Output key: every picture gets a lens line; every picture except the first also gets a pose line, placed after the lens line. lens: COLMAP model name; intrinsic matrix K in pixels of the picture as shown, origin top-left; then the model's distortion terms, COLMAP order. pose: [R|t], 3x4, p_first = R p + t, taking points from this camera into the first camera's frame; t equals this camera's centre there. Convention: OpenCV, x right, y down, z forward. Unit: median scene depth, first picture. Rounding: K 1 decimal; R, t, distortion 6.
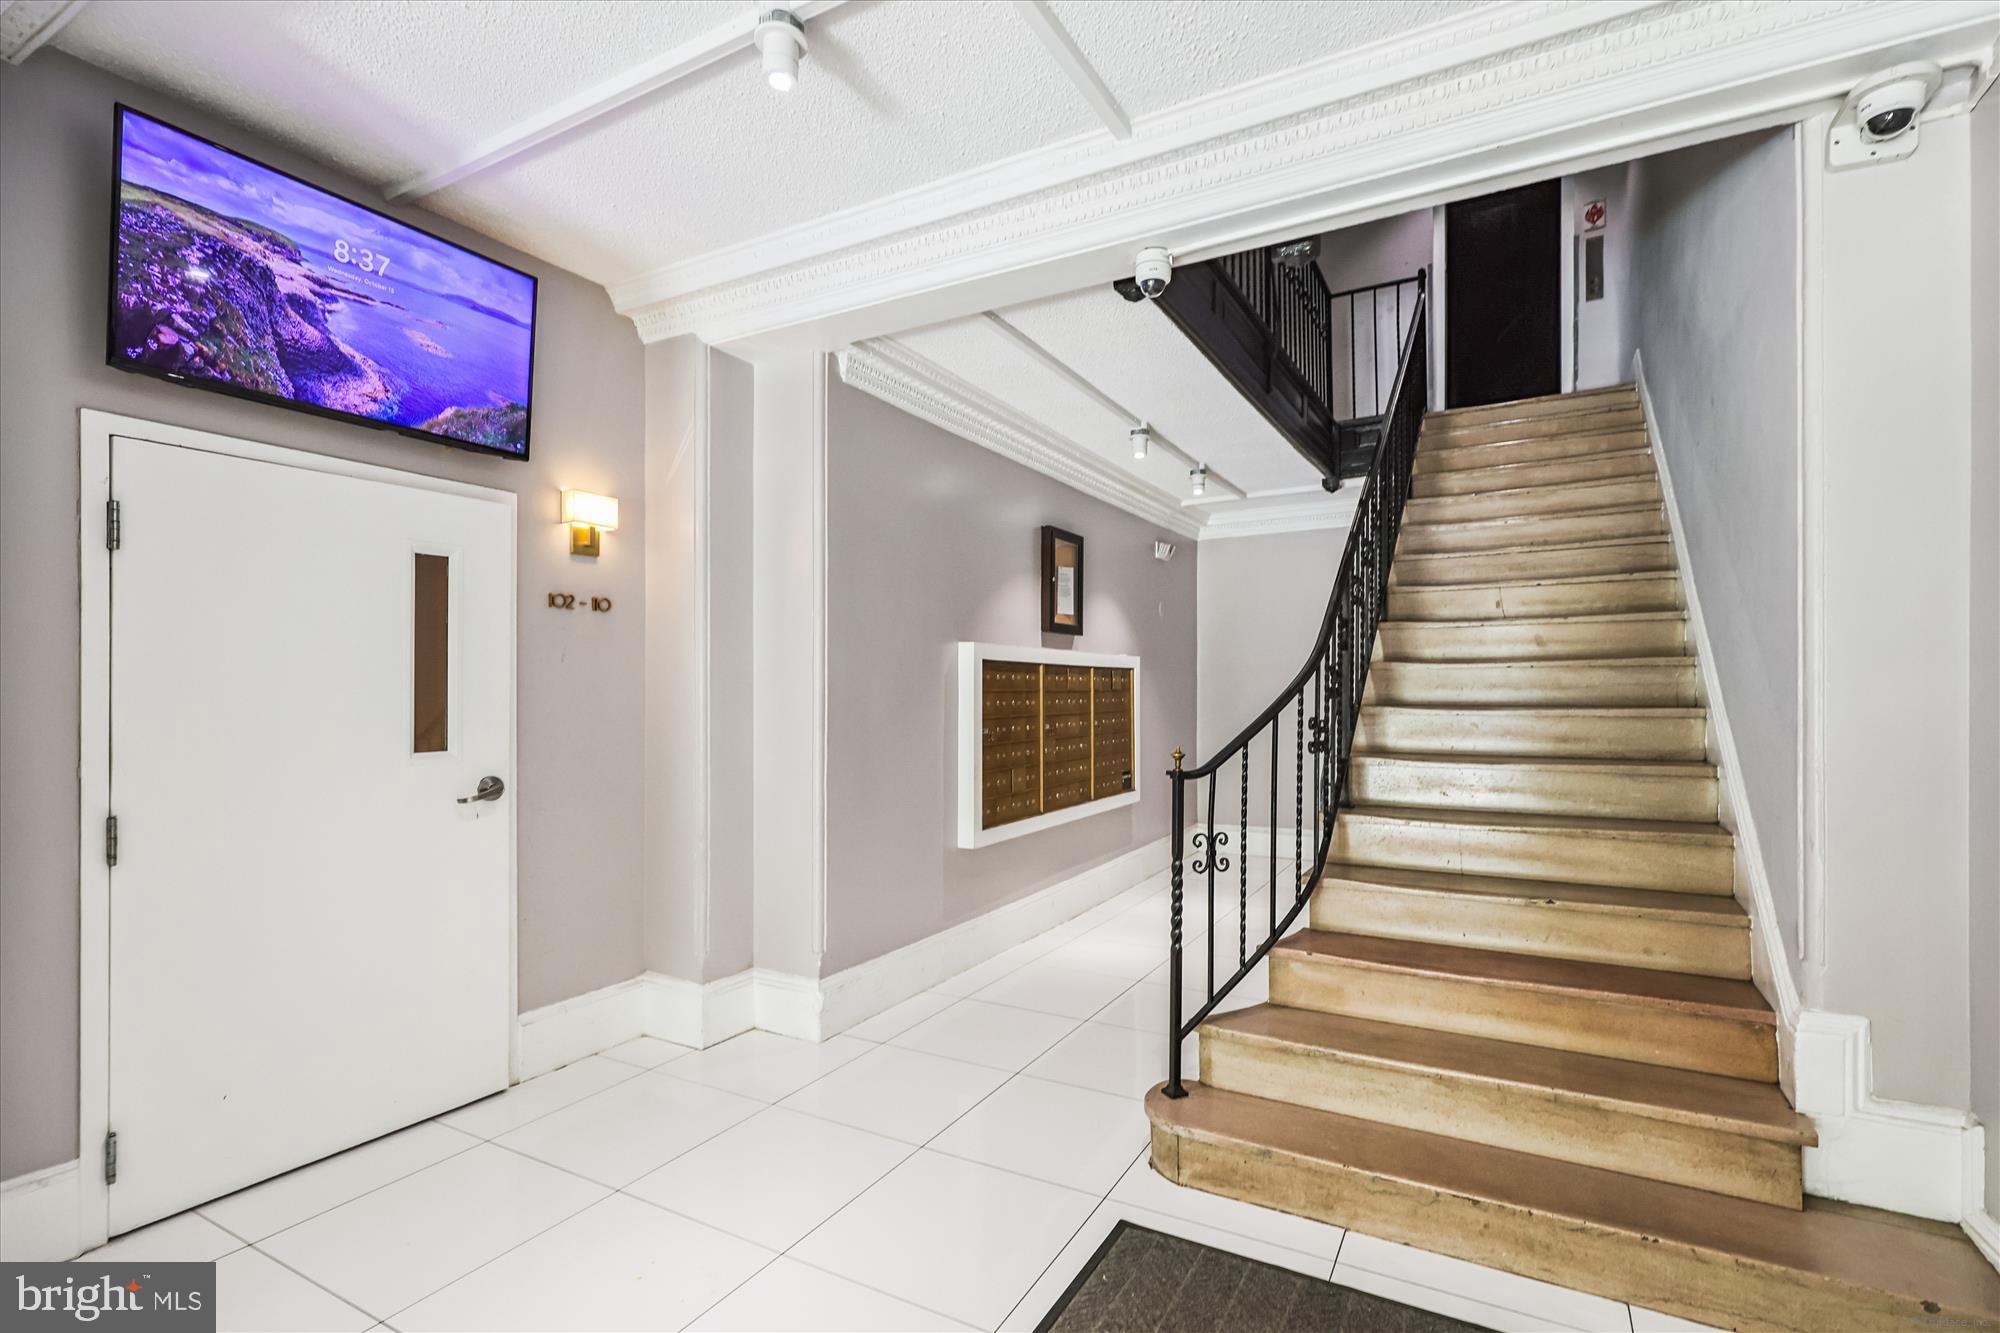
lens RADIAL K [[908.5, 0, 1035.6], [0, 908.5, 658.7], [0, 0, 1]] dist [-0.001365, 0.000033]
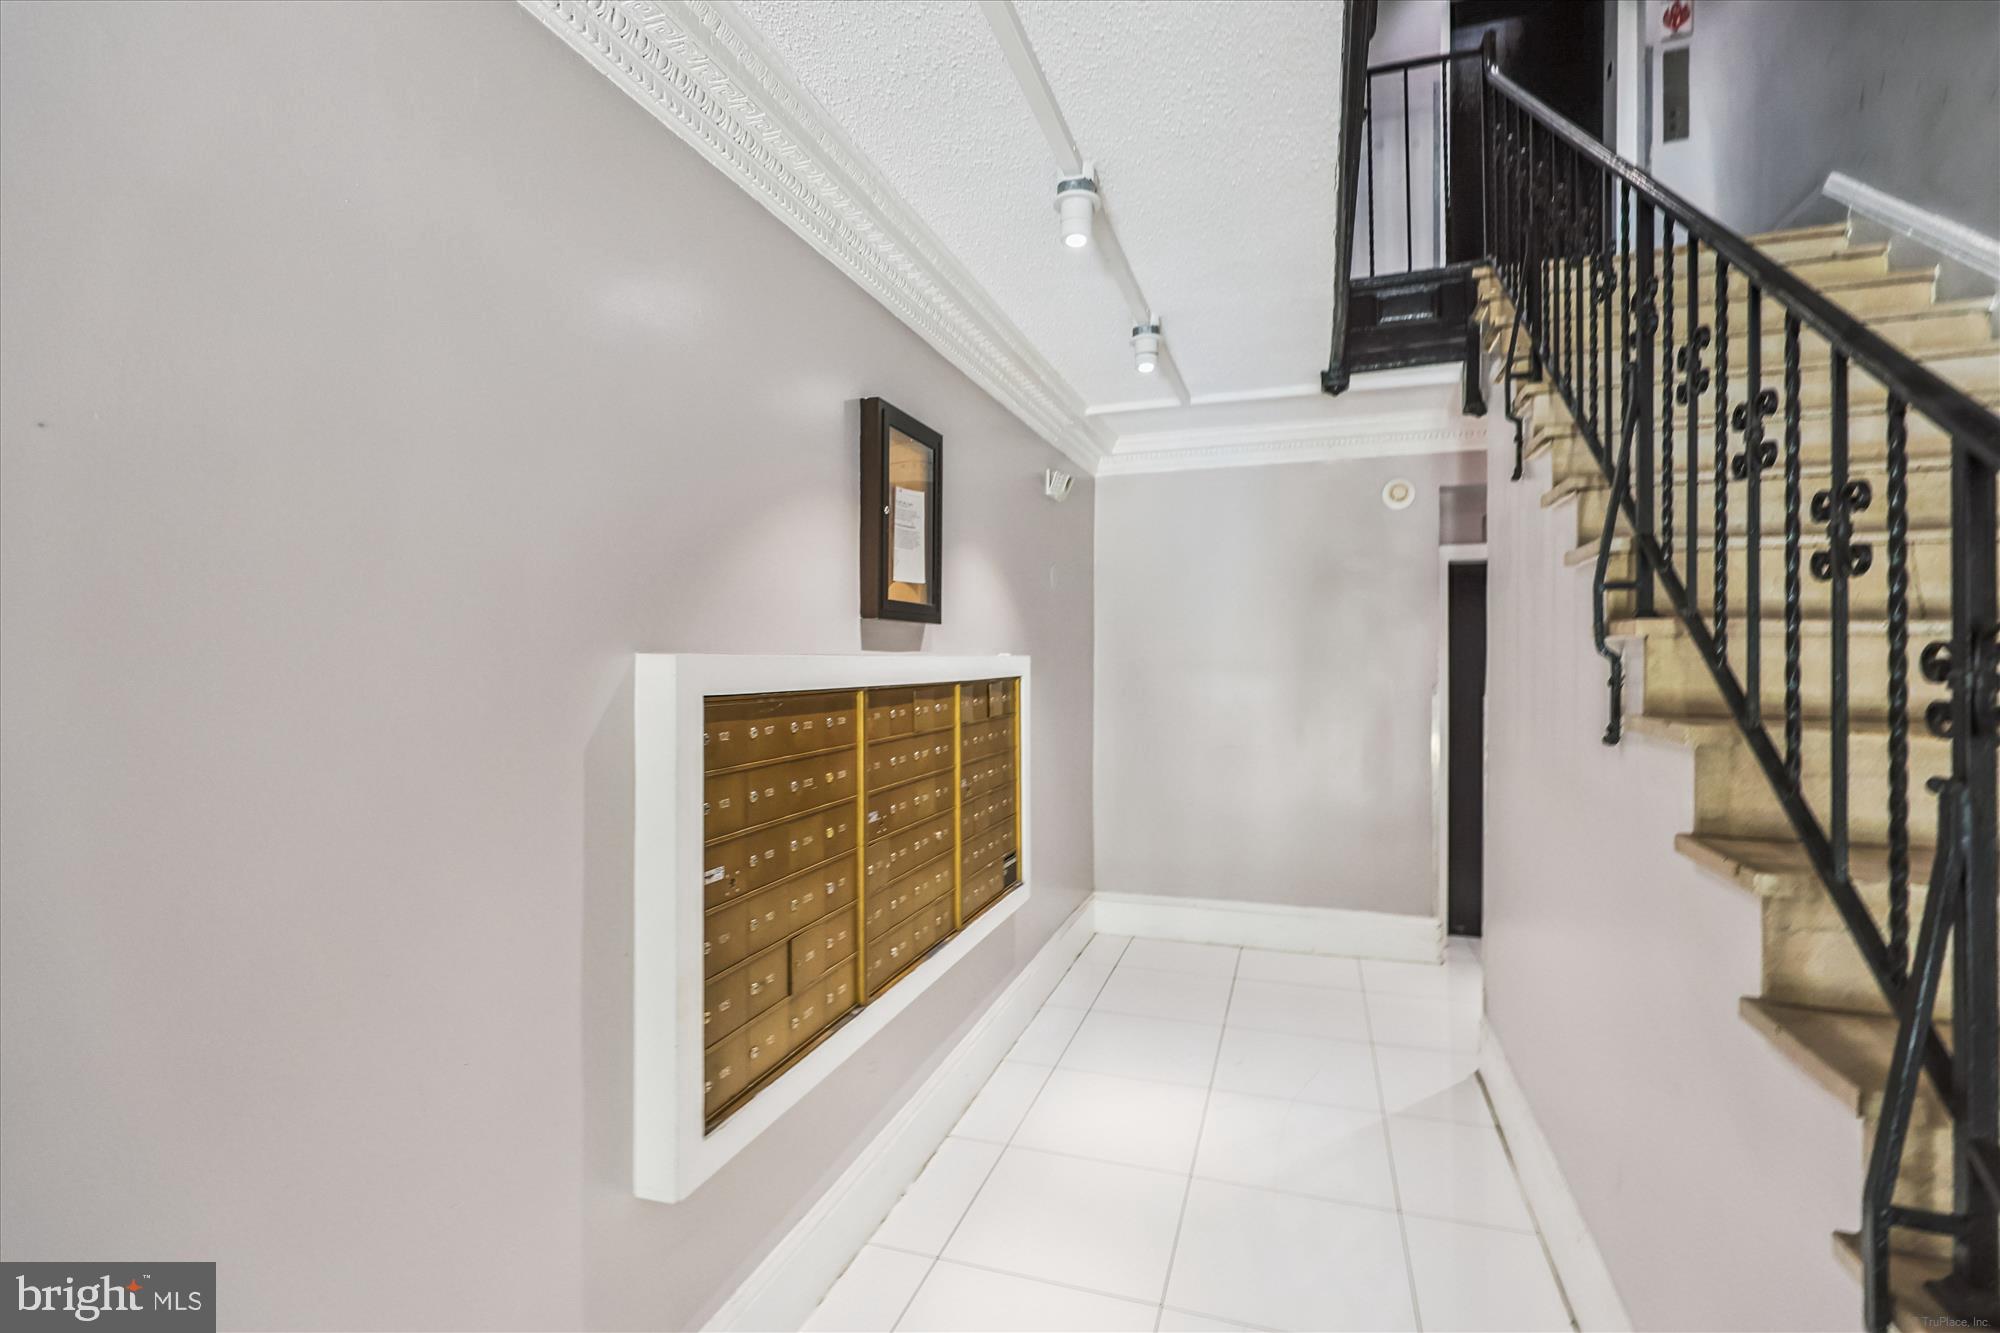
lens RADIAL K [[908.5, 0, 1035.6], [0, 908.5, 658.7], [0, 0, 1]] dist [-0.001365, 0.000033]
pose [[0.981438, -0.000749, 0.191778, 0.004661], [-0.004861, 0.999574, 0.028782, -0.021026], [-0.191718, -0.029180, 0.981016, 0.476564]]
